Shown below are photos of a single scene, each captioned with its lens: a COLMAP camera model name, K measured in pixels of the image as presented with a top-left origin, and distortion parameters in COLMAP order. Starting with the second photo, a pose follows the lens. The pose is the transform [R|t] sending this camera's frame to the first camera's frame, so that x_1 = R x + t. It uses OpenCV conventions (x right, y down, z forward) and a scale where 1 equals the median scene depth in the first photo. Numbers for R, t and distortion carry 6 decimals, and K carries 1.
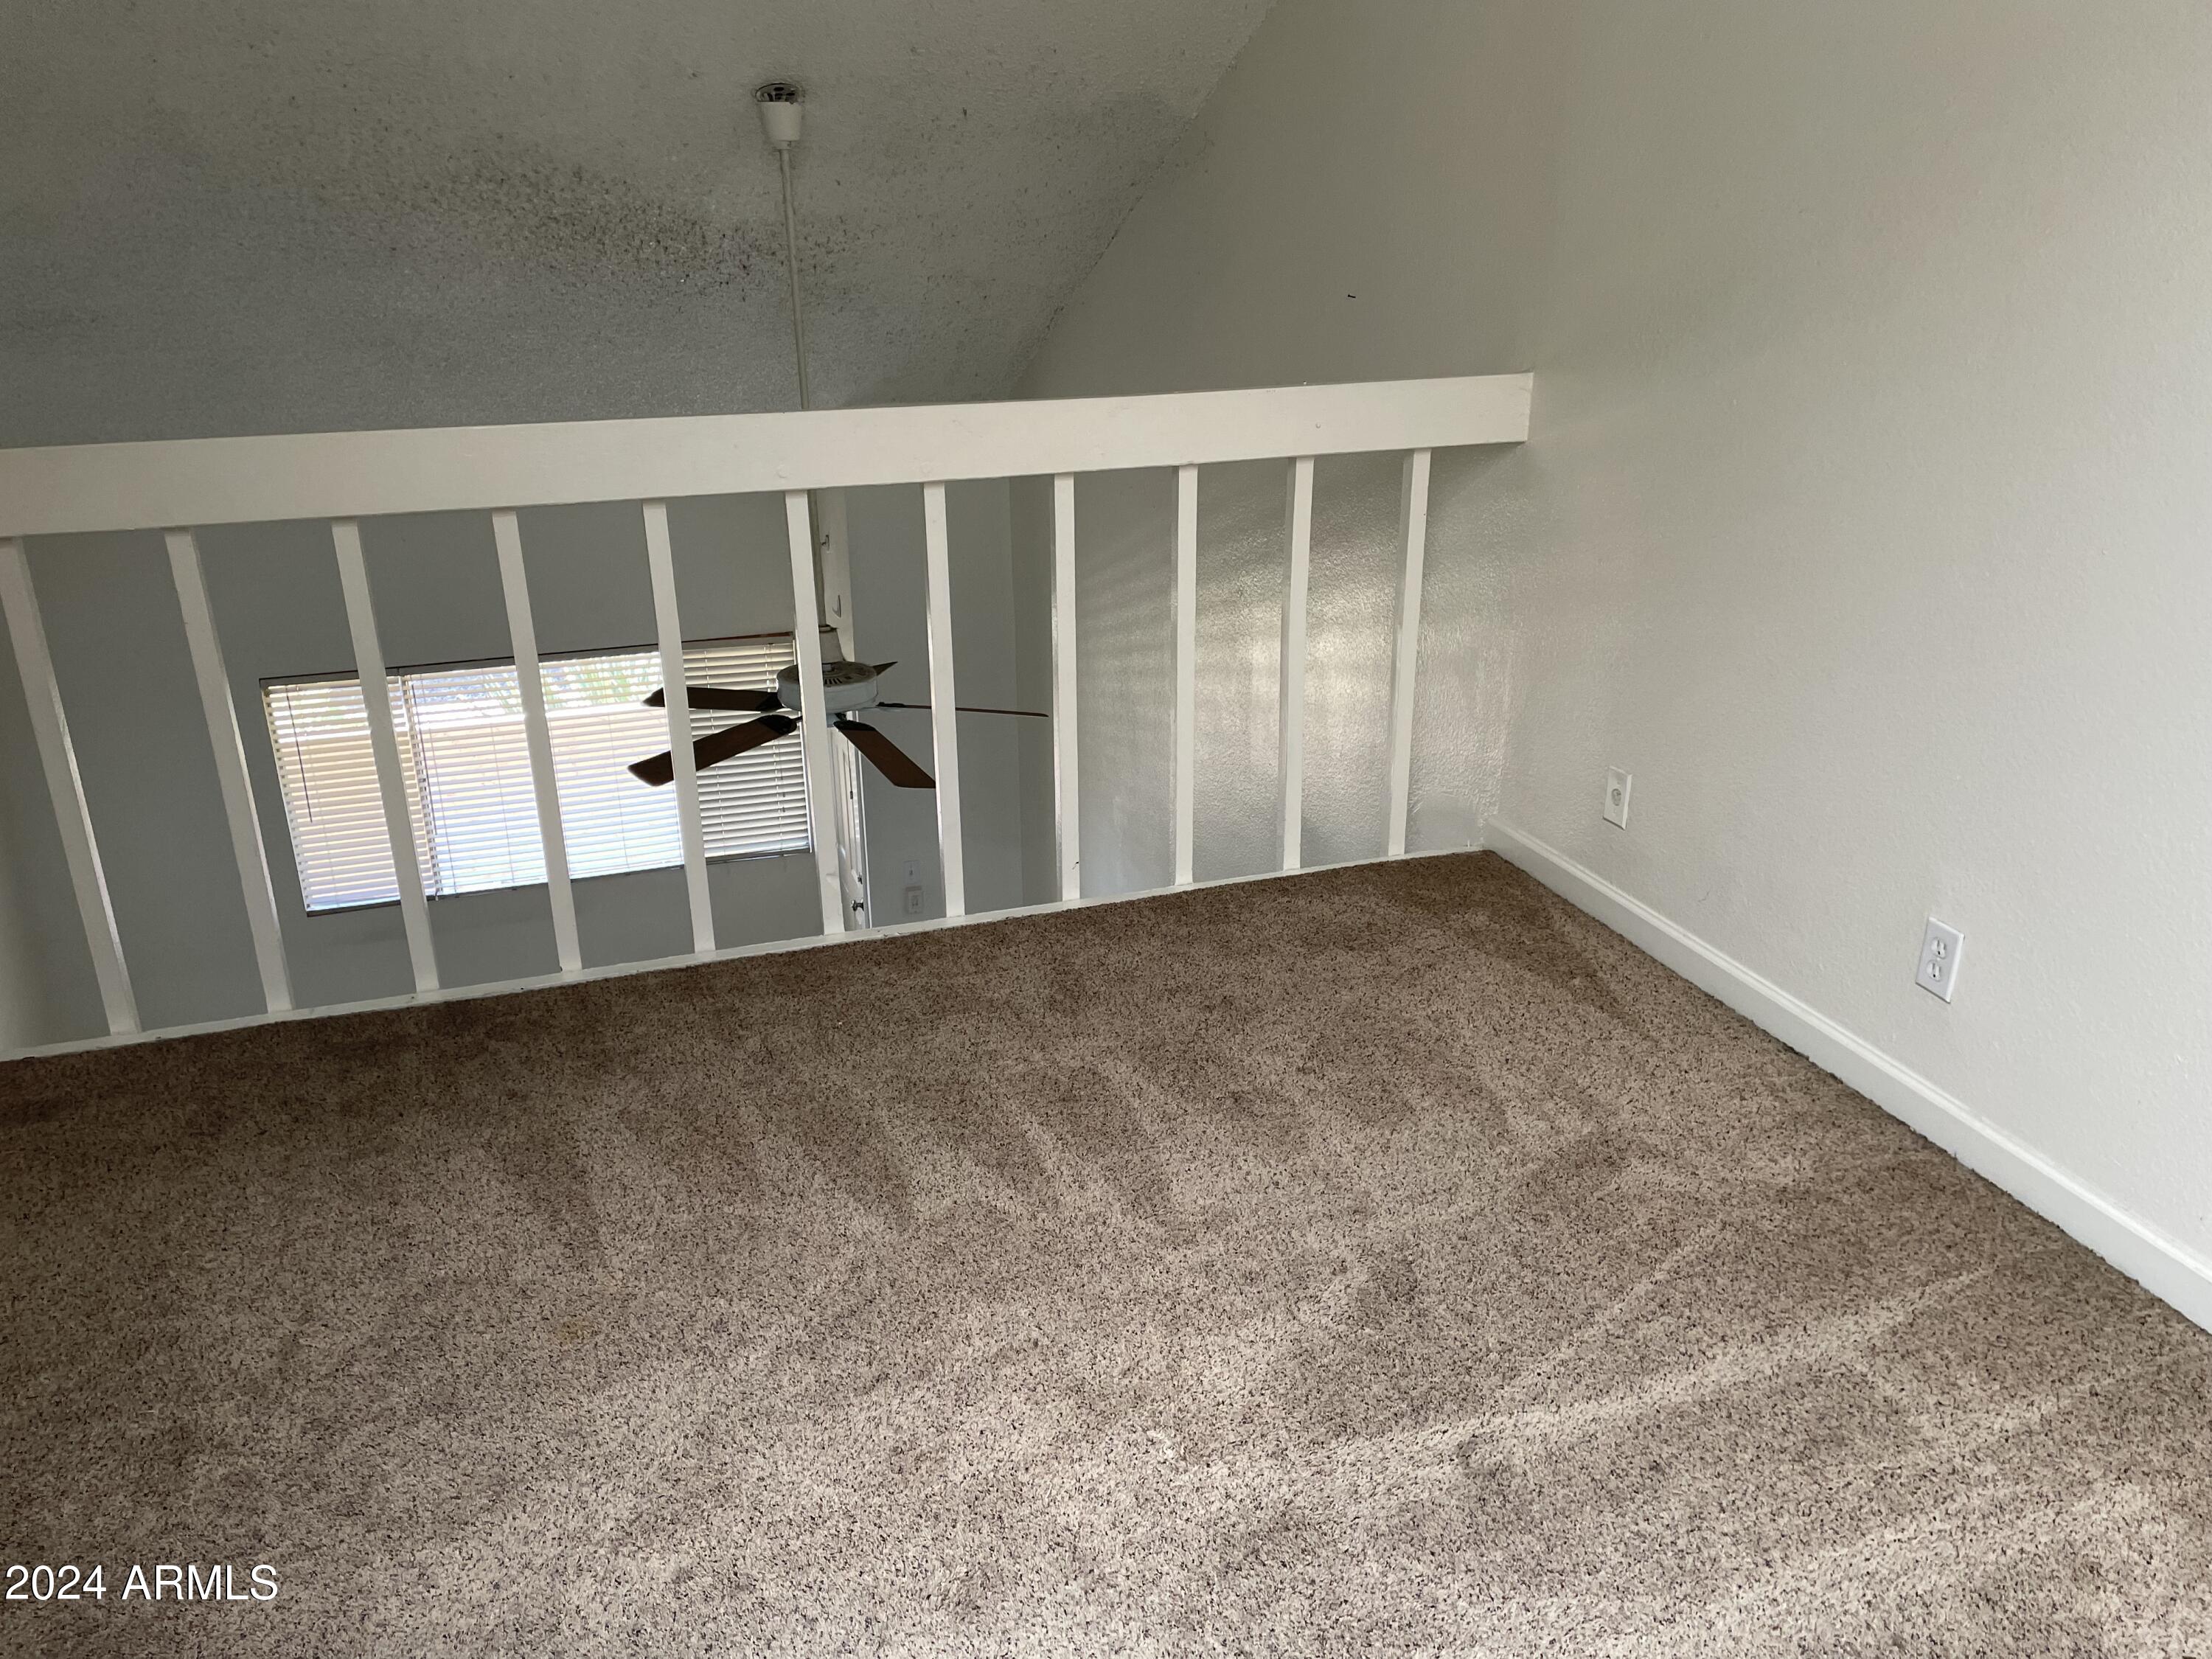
lens RADIAL K [[1670.8, 0, 1093.5], [0, 1670.8, 833.6], [0, 0, 1]] dist [0.098019, -0.130921]
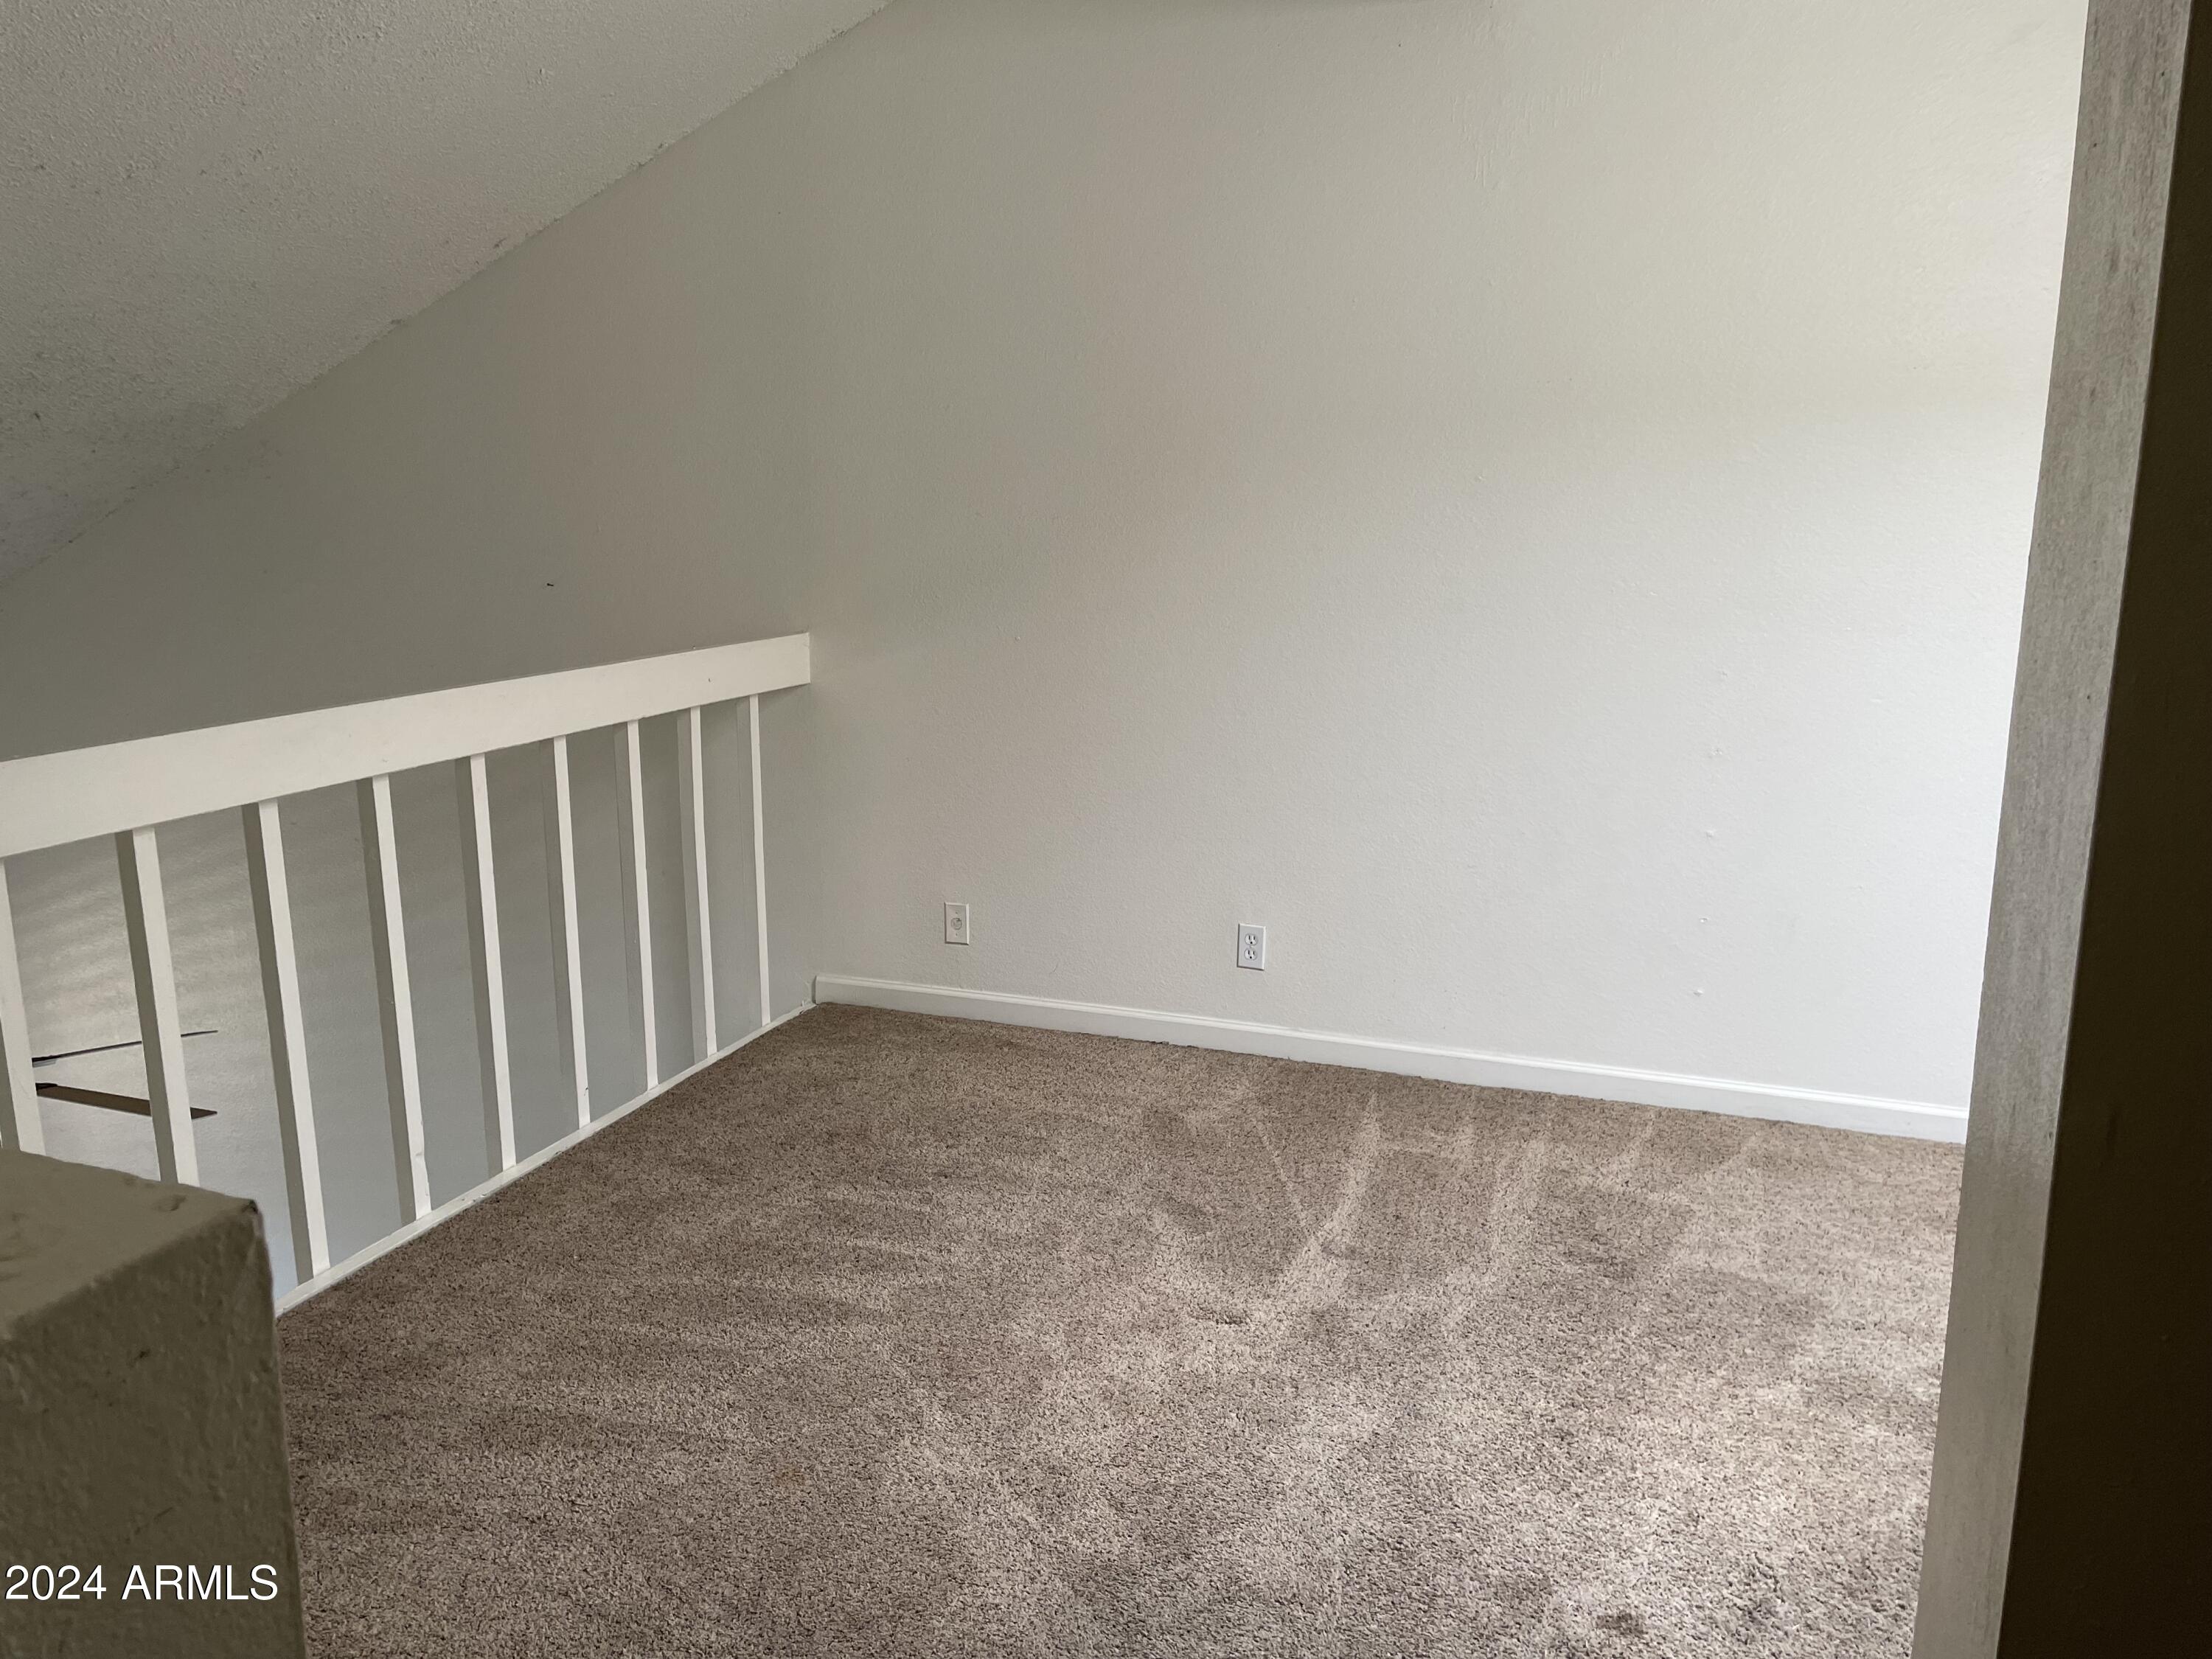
lens RADIAL K [[1670.8, 0, 1093.5], [0, 1670.8, 833.6], [0, 0, 1]] dist [0.098019, -0.130921]
pose [[0.621651, -0.146707, 0.769433, -0.840845], [0.276093, 0.960300, -0.039966, -0.009067], [-0.733023, 0.237280, 0.637476, 0.044577]]
